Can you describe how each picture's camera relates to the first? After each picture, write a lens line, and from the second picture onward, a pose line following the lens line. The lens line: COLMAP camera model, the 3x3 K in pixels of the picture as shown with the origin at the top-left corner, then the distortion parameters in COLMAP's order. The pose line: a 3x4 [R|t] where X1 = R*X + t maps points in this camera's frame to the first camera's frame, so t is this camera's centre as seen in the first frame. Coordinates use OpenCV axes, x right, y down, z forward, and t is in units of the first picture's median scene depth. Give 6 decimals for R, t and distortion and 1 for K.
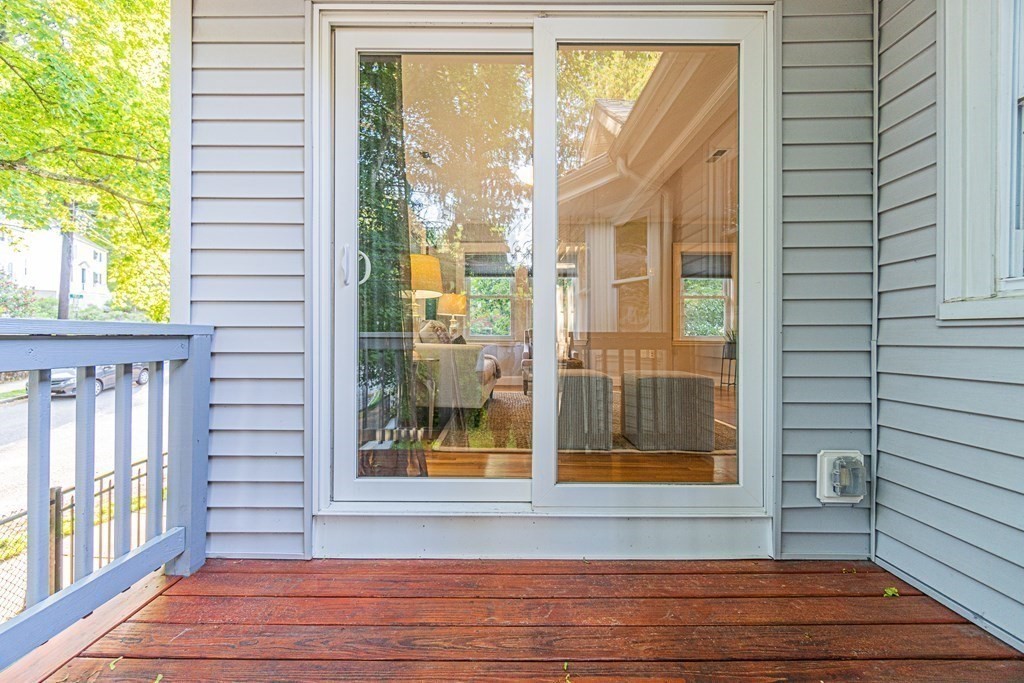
lens RADIAL K [[470.7, 0, 508.4], [0, 470.7, 334.1], [0, 0, 1]] dist [0.003467, 0.000220]
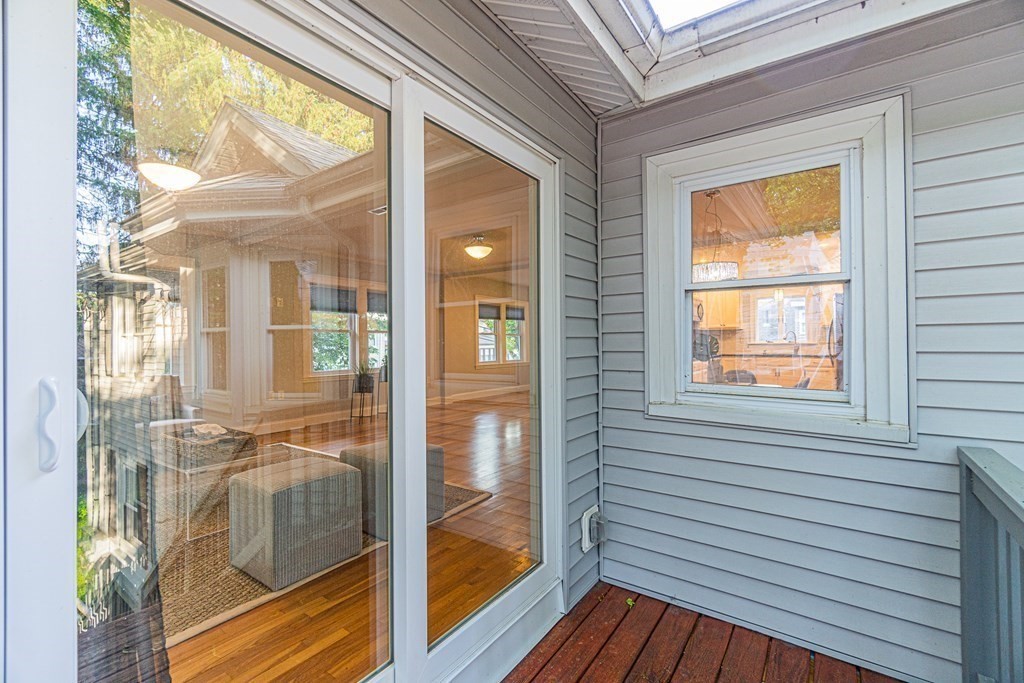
lens RADIAL K [[439.0, 0, 514.6], [0, 439.0, 343.6], [0, 0, 1]] dist [-0.005255, 0.001895]
pose [[0.589667, -0.004890, 0.807632, -0.437886], [-0.002123, 0.999969, 0.007604, -0.237225], [-0.807644, -0.006198, 0.589638, 0.435833]]
